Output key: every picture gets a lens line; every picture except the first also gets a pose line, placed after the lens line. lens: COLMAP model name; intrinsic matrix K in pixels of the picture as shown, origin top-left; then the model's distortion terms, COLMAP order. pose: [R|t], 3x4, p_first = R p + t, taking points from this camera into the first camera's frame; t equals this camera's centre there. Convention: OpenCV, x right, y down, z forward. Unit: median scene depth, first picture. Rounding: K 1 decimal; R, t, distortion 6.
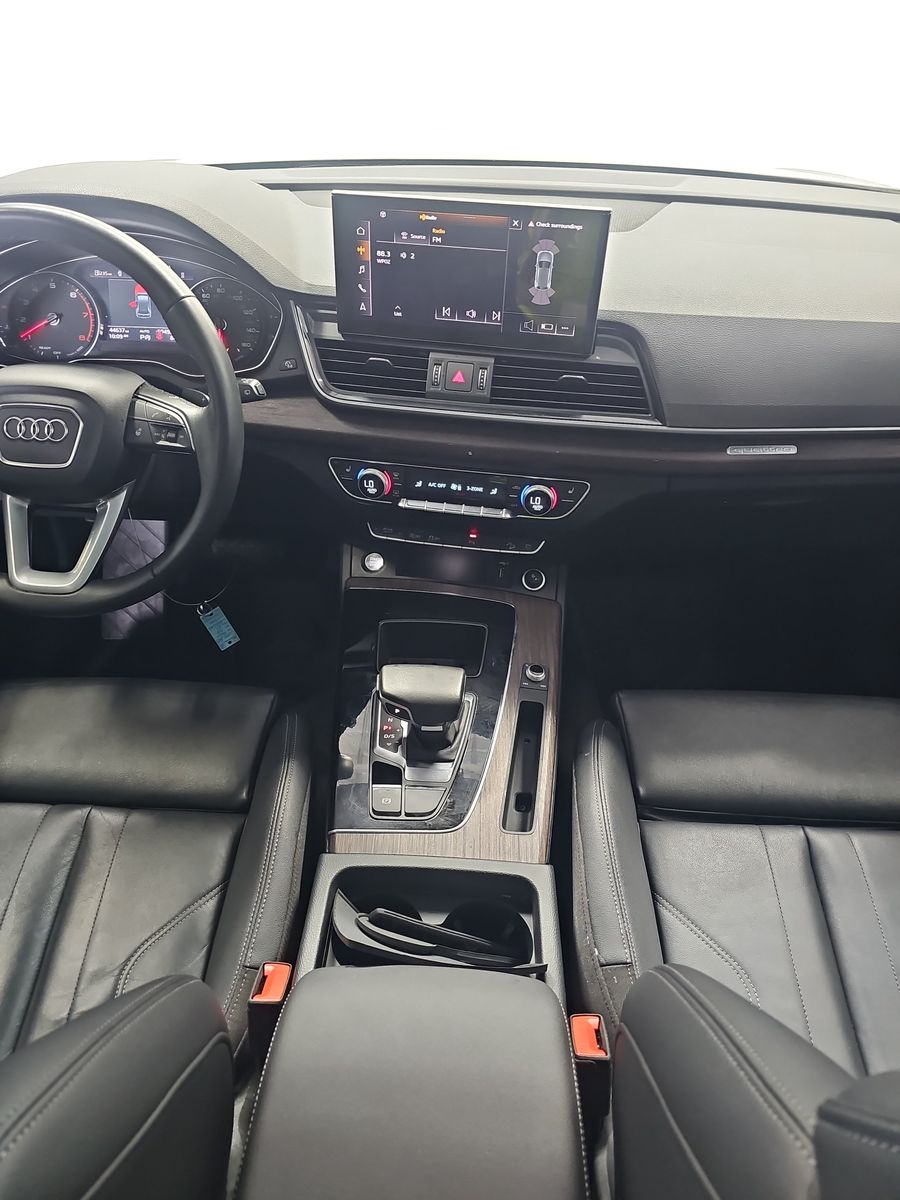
lens RADIAL K [[813.0, 0, 456.7], [0, 813.0, 599.5], [0, 0, 1]] dist [-0.005325, -0.024369]
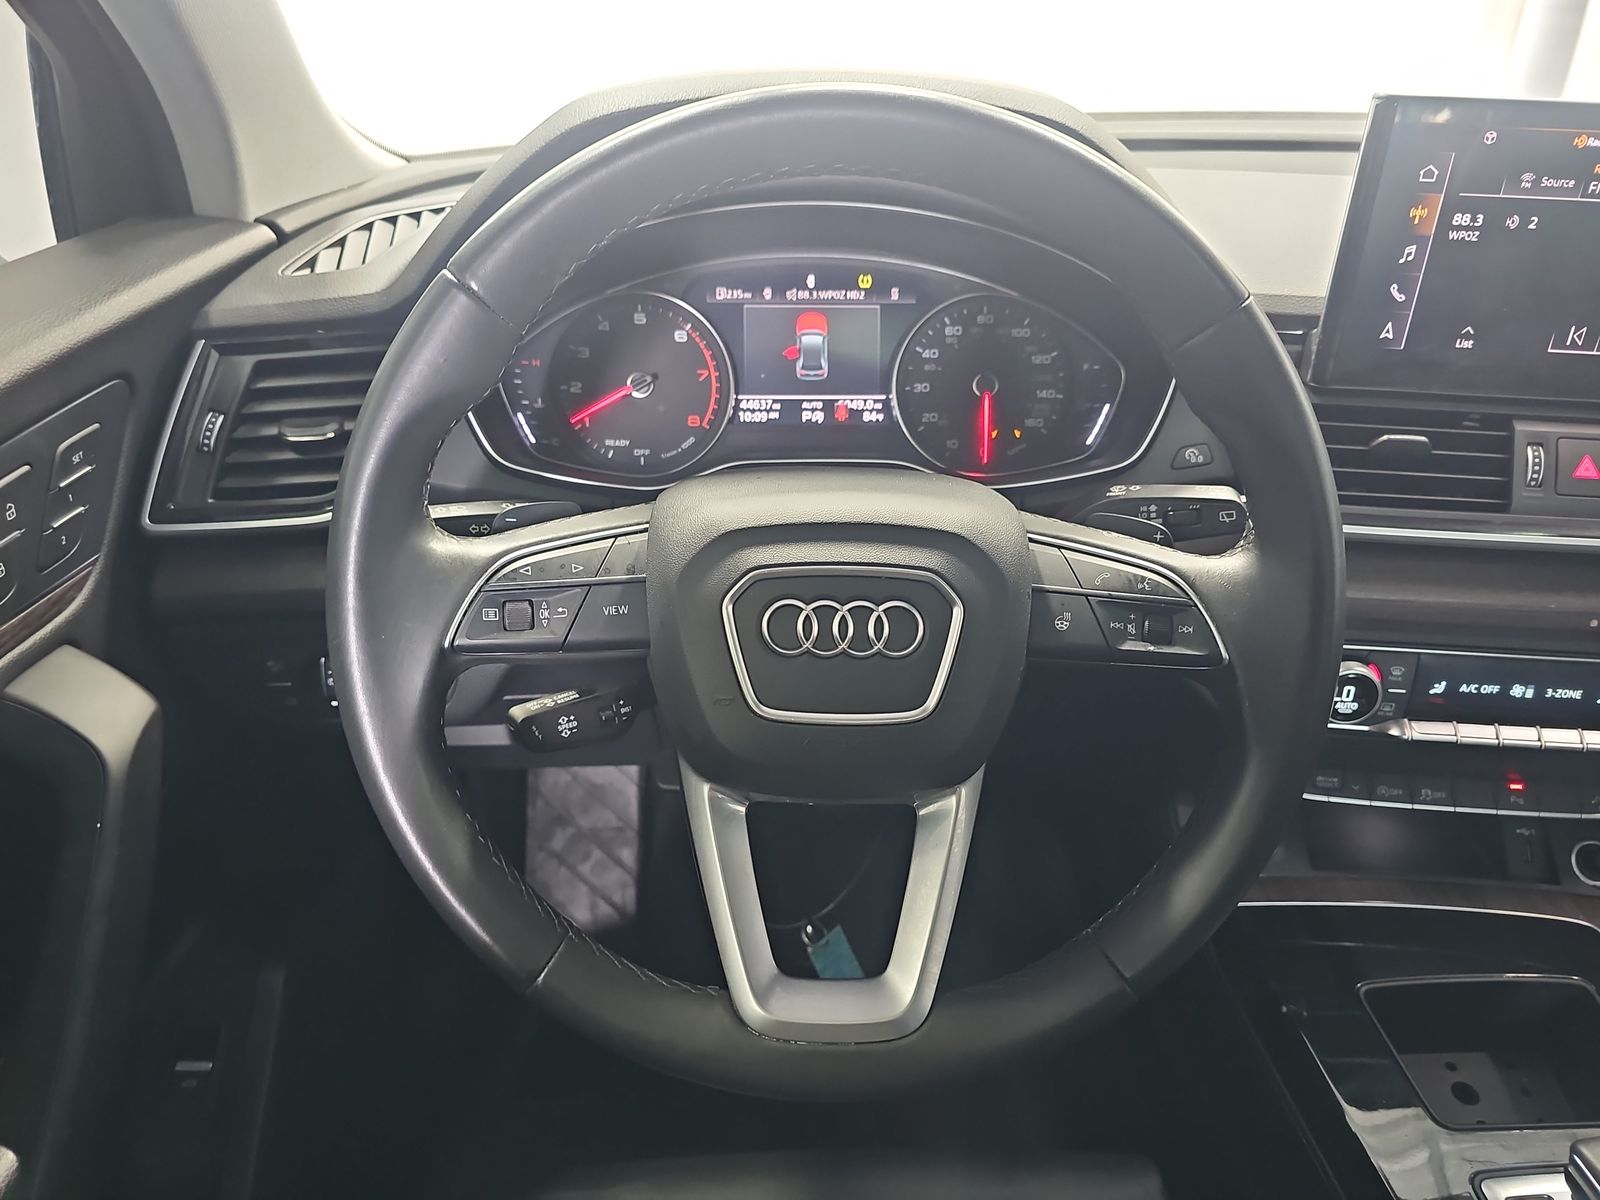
lens RADIAL K [[1084.0, 0, 791.1], [0, 1084.0, 604.5], [0, 0, 1]] dist [-0.005325, -0.024369]
pose [[0.997163, -0.046293, 0.059347, -0.466304], [0.055030, 0.986345, -0.155226, -0.113756], [-0.051351, 0.158052, 0.986095, 0.385120]]
